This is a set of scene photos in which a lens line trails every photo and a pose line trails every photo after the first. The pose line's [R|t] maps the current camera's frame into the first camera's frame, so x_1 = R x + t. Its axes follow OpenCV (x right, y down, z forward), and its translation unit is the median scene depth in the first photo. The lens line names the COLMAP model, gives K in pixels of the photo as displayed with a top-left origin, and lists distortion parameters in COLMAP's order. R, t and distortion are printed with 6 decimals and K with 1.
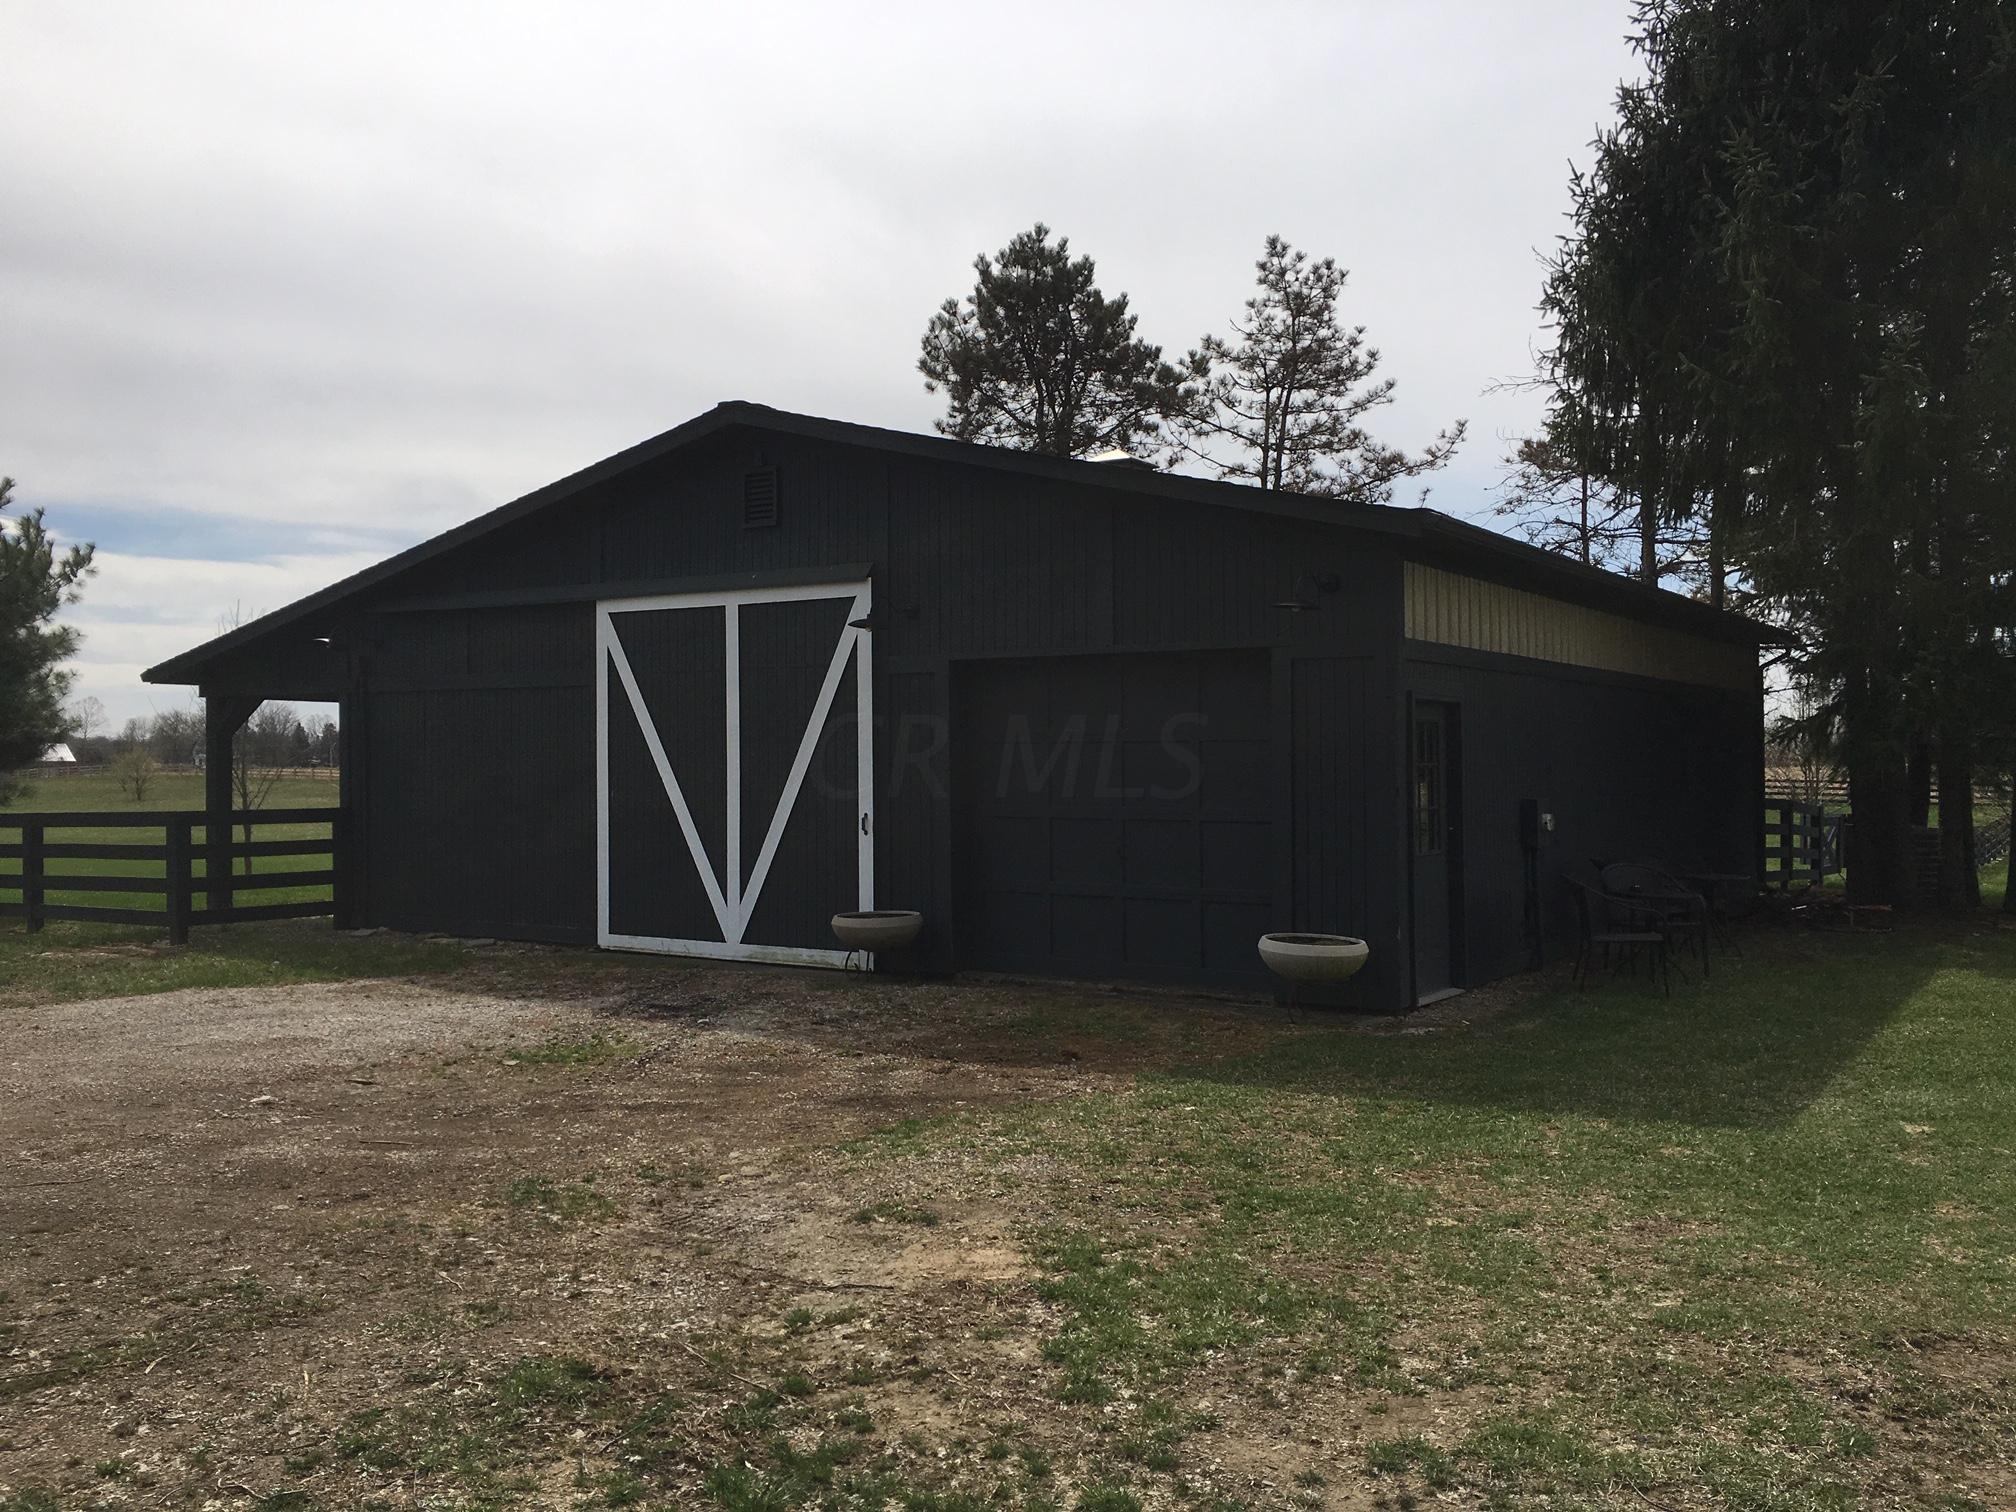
lens RADIAL K [[1702.5, 0, 1008.0], [0, 1702.5, 756.0], [0, 0, 1]] dist [0.093513, -0.121174]
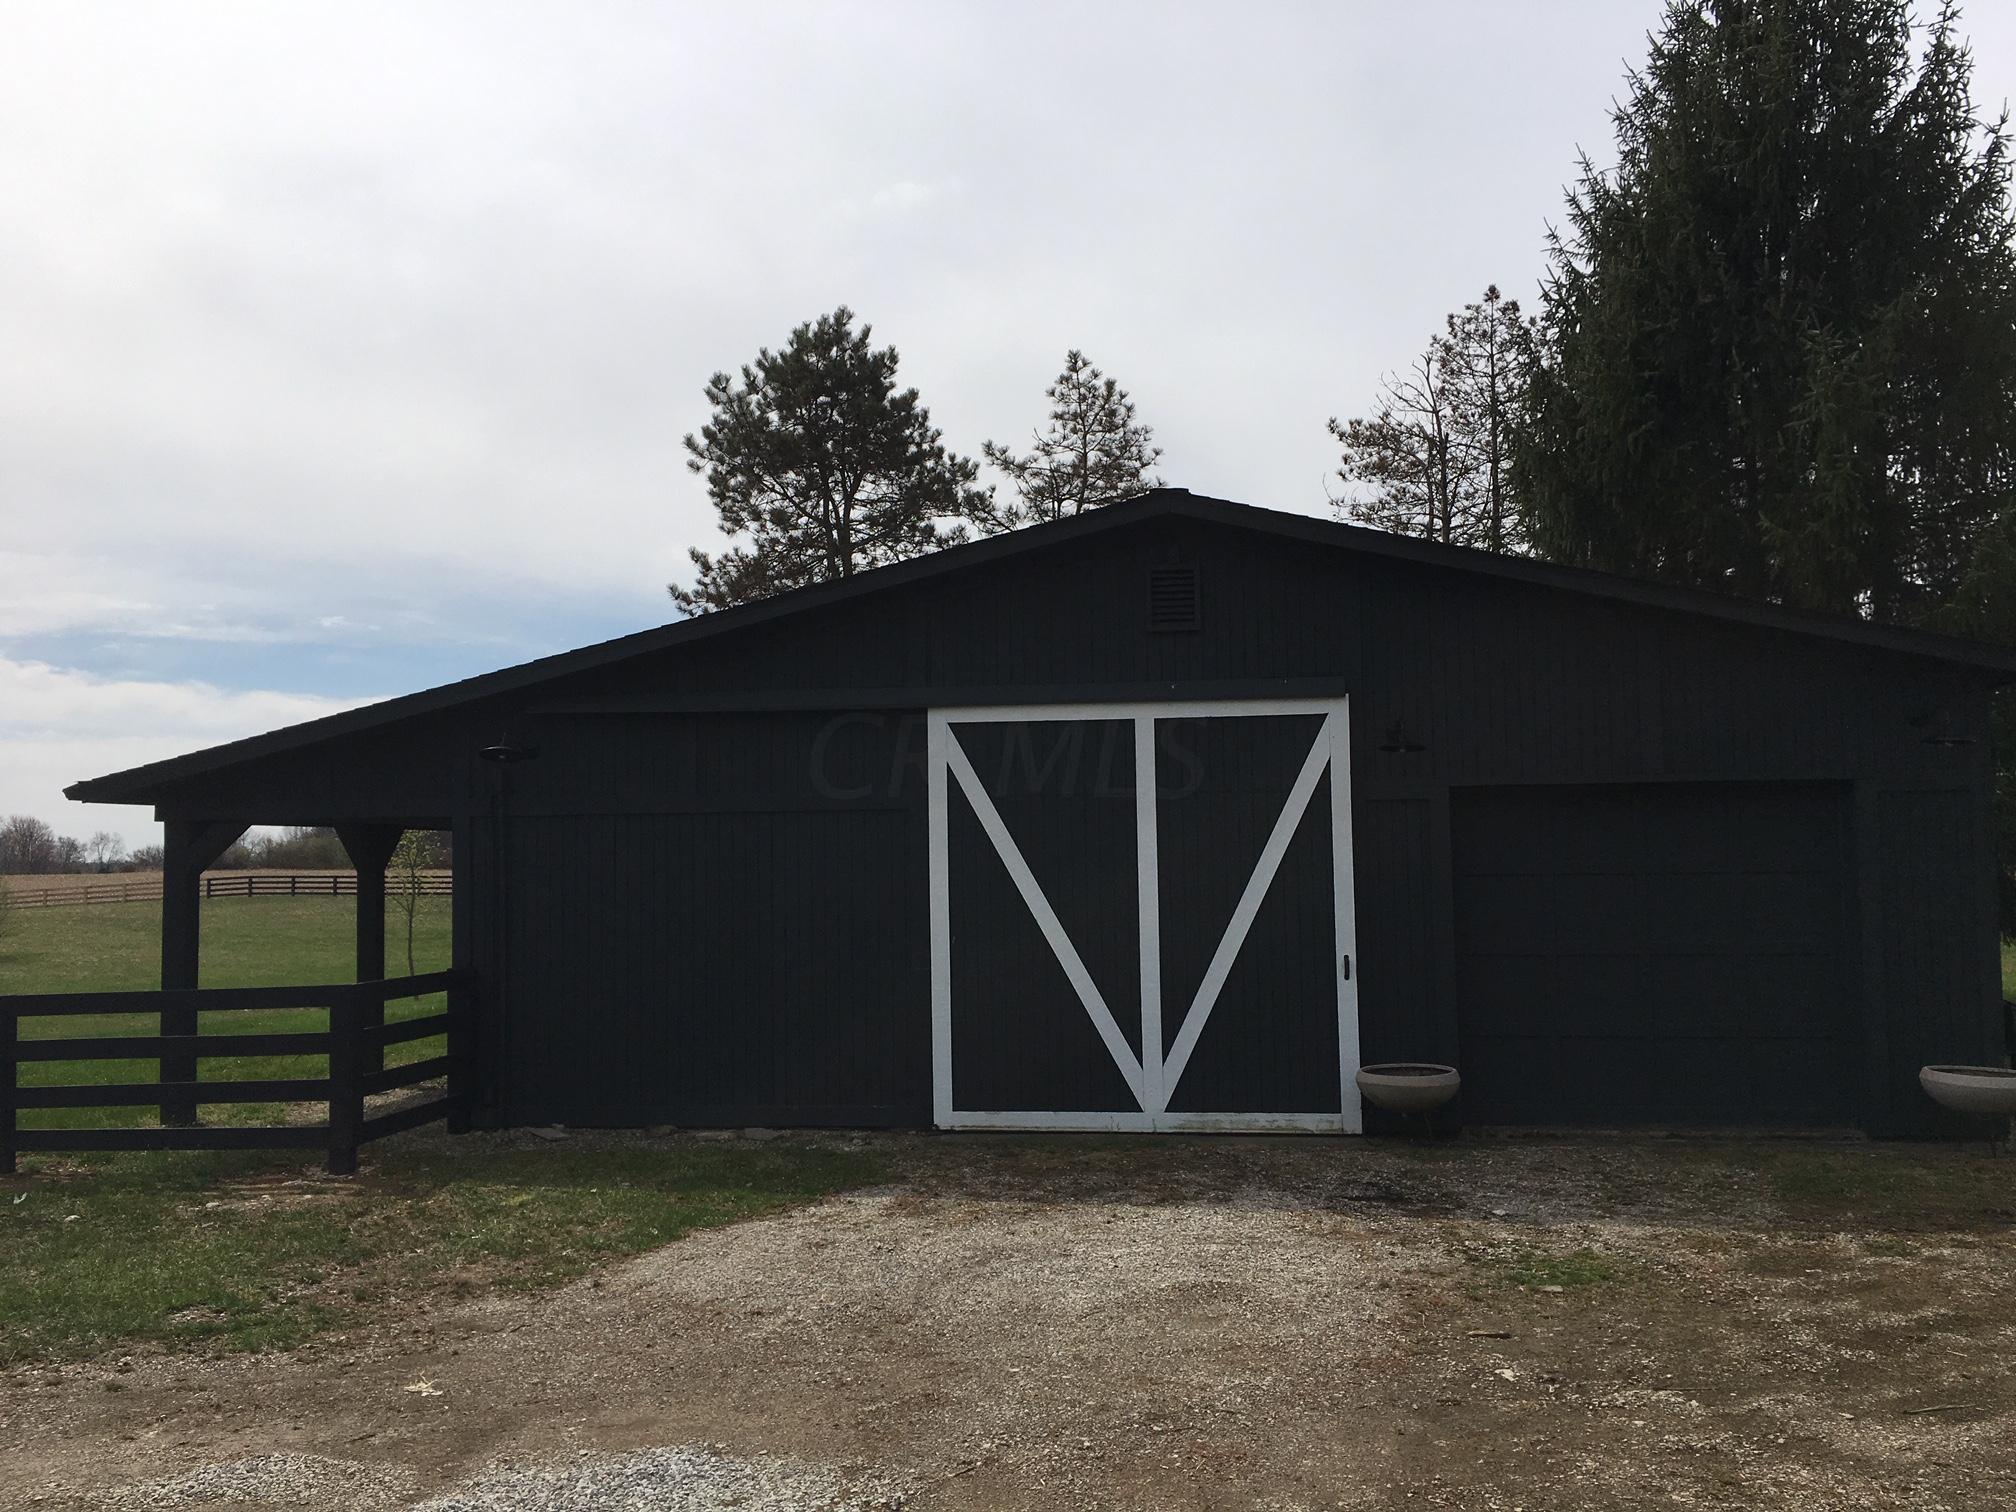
lens RADIAL K [[1702.5, 0, 1008.0], [0, 1702.5, 756.0], [0, 0, 1]] dist [0.093513, -0.121174]
pose [[0.896751, 0.013219, 0.442337, -0.574658], [0.012103, 0.998447, -0.054375, -0.021766], [-0.442369, 0.054115, 0.895199, 0.240835]]
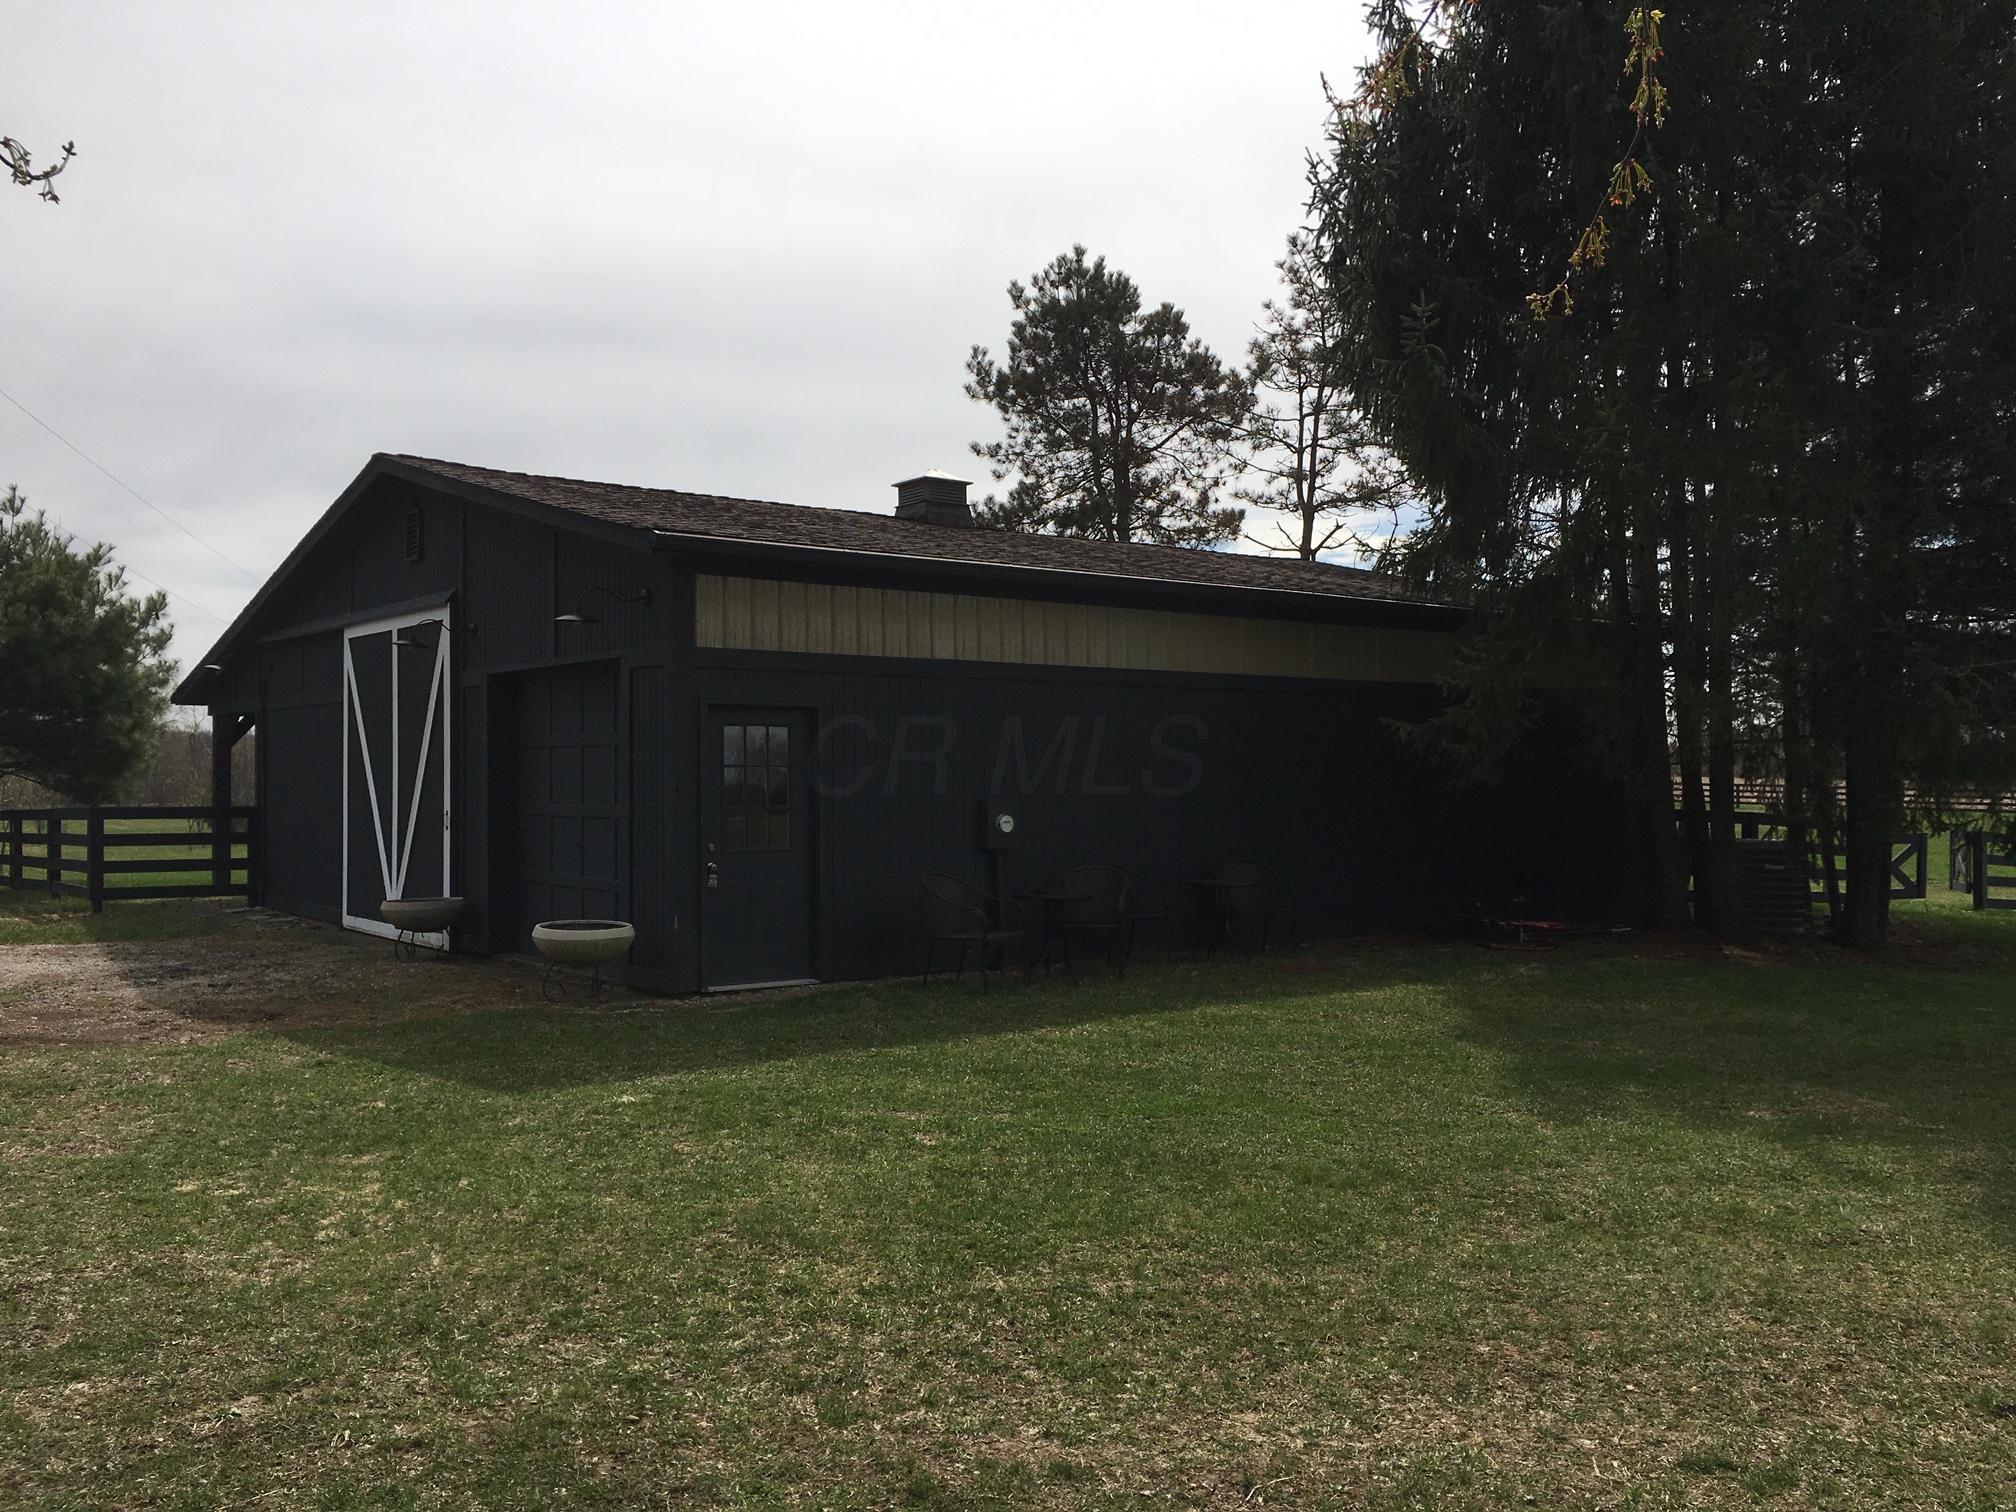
lens RADIAL K [[1702.5, 0, 1008.0], [0, 1702.5, 756.0], [0, 0, 1]] dist [0.093513, -0.121174]
pose [[0.943551, -0.001272, -0.331225, 0.581852], [-0.001445, 0.999967, -0.007957, 0.004809], [0.331225, 0.007986, 0.943518, 0.046264]]
